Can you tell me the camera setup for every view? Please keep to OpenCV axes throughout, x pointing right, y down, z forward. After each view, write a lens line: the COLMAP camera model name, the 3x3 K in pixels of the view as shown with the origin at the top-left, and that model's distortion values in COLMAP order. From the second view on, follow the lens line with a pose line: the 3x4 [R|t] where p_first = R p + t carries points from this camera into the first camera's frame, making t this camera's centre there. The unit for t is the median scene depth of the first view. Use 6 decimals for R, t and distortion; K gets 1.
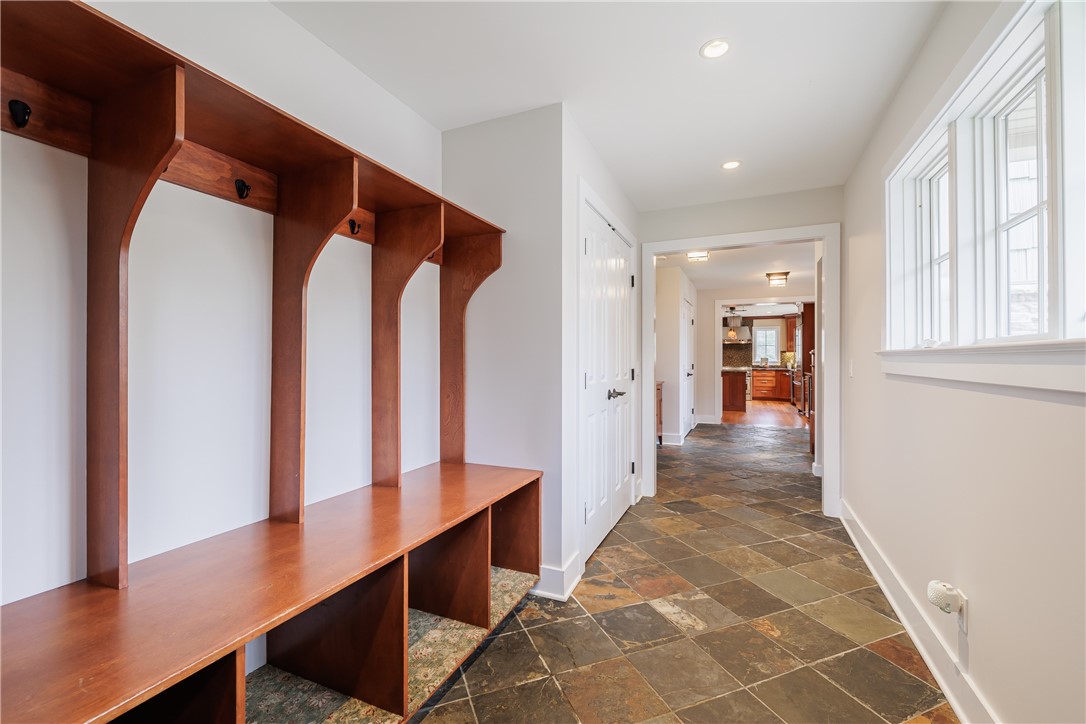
lens RADIAL K [[457.2, 0, 544.2], [0, 457.2, 357.4], [0, 0, 1]] dist [-0.001237, -0.000741]
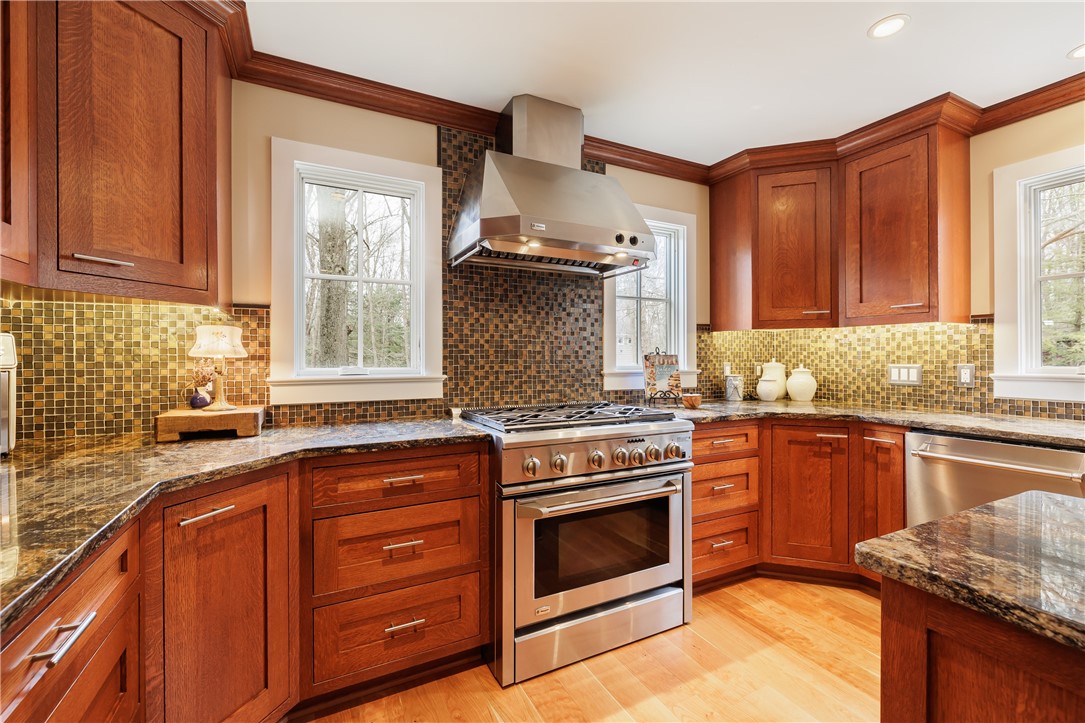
lens RADIAL K [[458.5, 0, 540.8], [0, 458.5, 357.1], [0, 0, 1]] dist [-0.004505, 0.000033]
pose [[0.636254, -0.000507, 0.771479, 0.301174], [-0.000765, 0.999999, 0.001289, 0.002252], [-0.771479, -0.001410, 0.636253, 0.945468]]
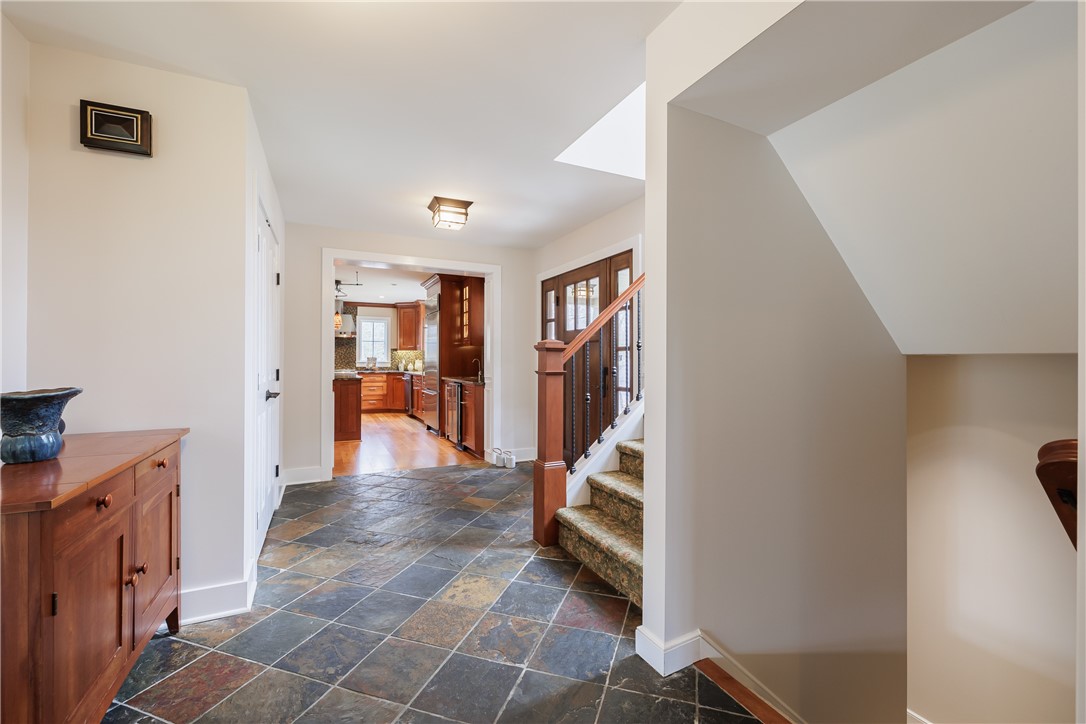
lens RADIAL K [[457.2, 0, 544.2], [0, 457.2, 357.4], [0, 0, 1]] dist [-0.001237, -0.000741]
pose [[0.647275, 0.004759, 0.762242, 0.087017], [-0.005289, 0.999984, -0.001752, 0.001095], [-0.762238, -0.002897, 0.647290, 0.292707]]
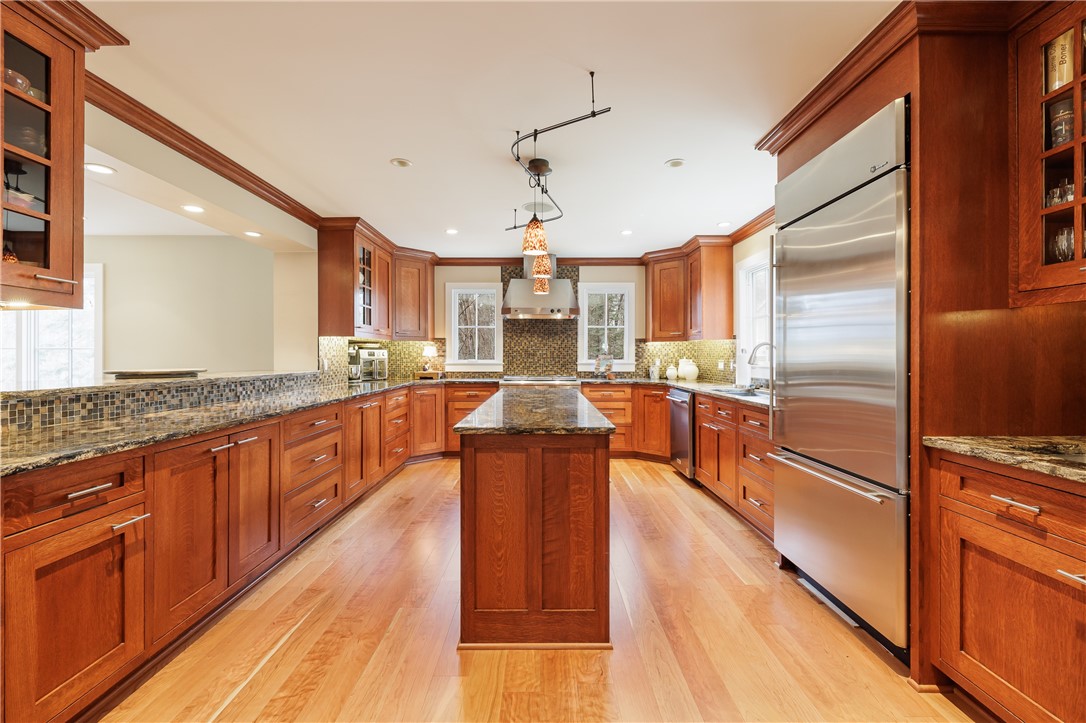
lens RADIAL K [[457.2, 0, 544.2], [0, 457.2, 356.9], [0, 0, 1]] dist [-0.001237, -0.000741]
pose [[0.913267, -0.001620, 0.407359, 0.265092], [-0.001219, 0.999977, 0.006710, 0.000488], [-0.407361, -0.006624, 0.913243, 0.653559]]
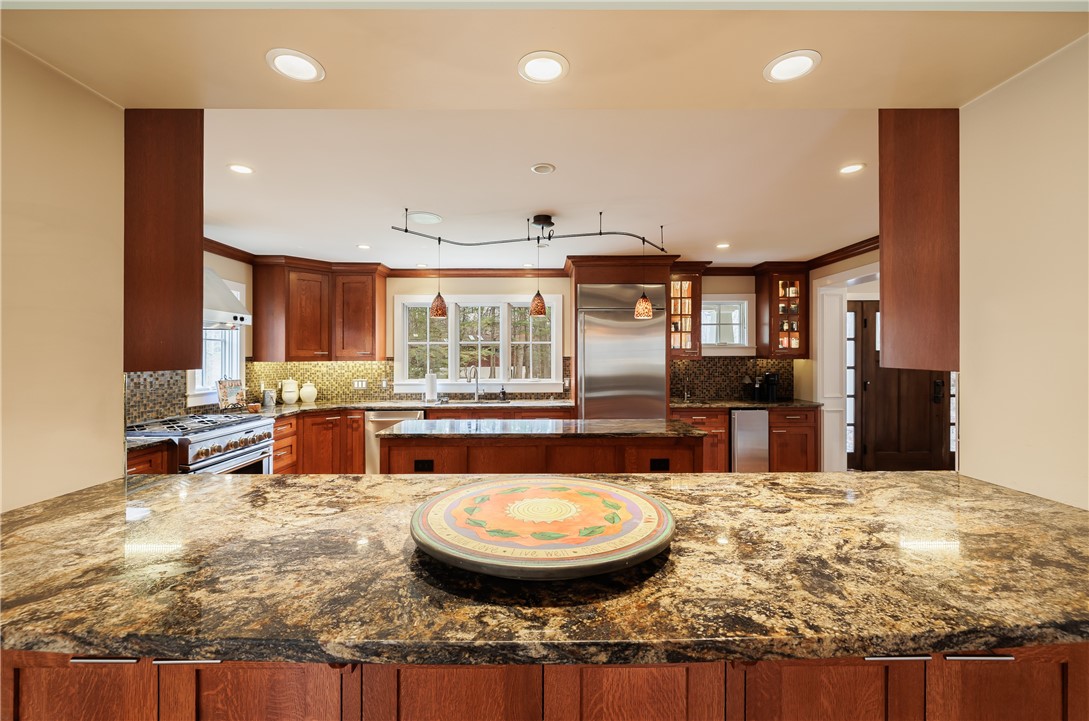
lens RADIAL K [[455.0, 0, 544.1], [0, 455.0, 355.0], [0, 0, 1]] dist [0.001999, 0.000056]
pose [[-0.406941, 0.003631, 0.913447, 0.118367], [-0.000749, 0.999990, -0.004309, -0.014855], [-0.913454, -0.002438, -0.406935, 0.965932]]
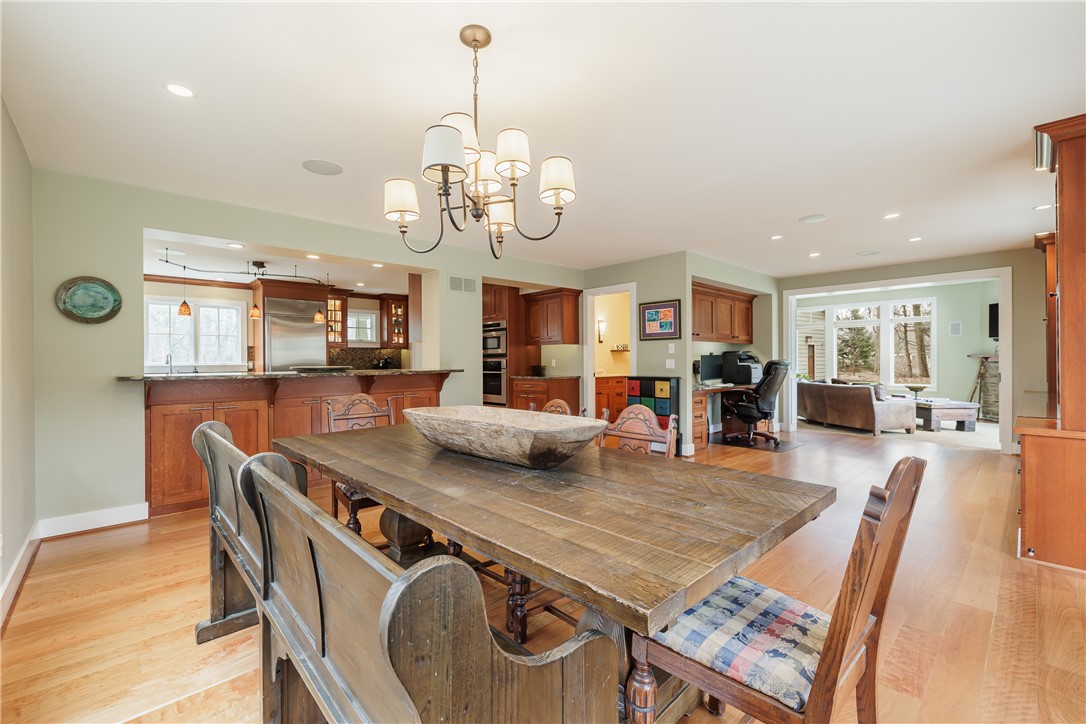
lens RADIAL K [[458.9, 0, 541.3], [0, 458.9, 357.6], [0, 0, 1]] dist [-0.004505, 0.000033]
pose [[-0.920536, 0.008119, 0.390572, -0.082092], [0.006149, 0.999961, -0.006294, 0.005197], [-0.390608, -0.003392, -0.920551, 1.170828]]
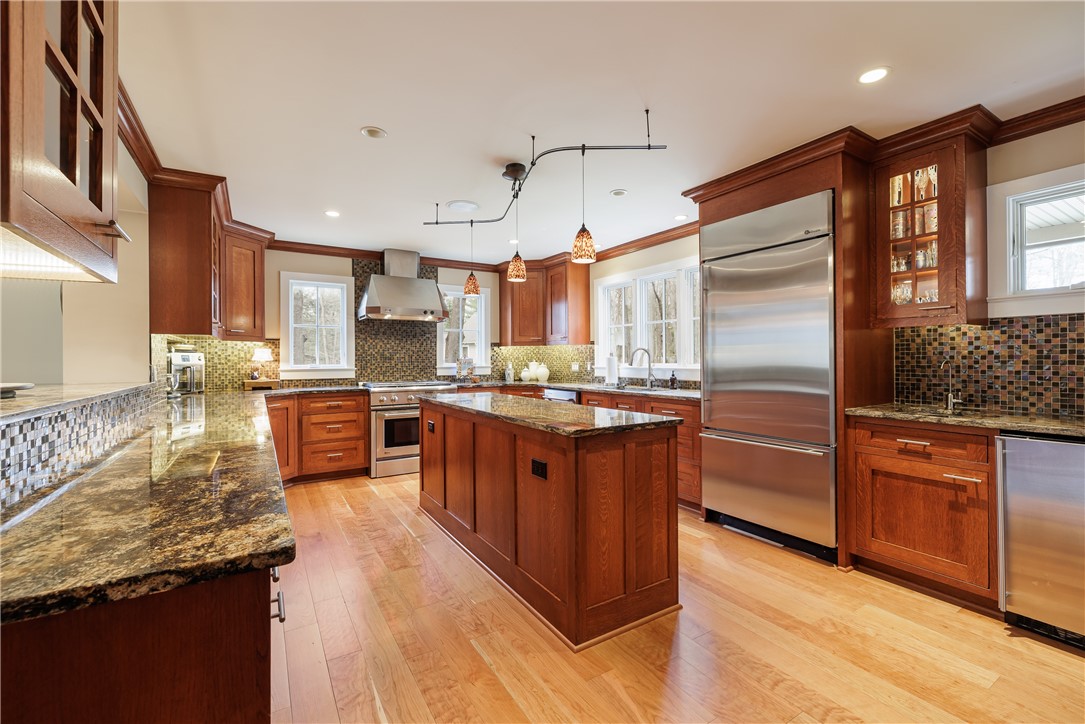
lens RADIAL K [[458.5, 0, 540.8], [0, 458.5, 357.6], [0, 0, 1]] dist [-0.004505, 0.000033]
pose [[0.564408, -0.001072, 0.825496, 0.172647], [0.001707, 0.999999, 0.000131, 0.000649], [-0.825495, 0.001335, 0.564409, 0.723902]]
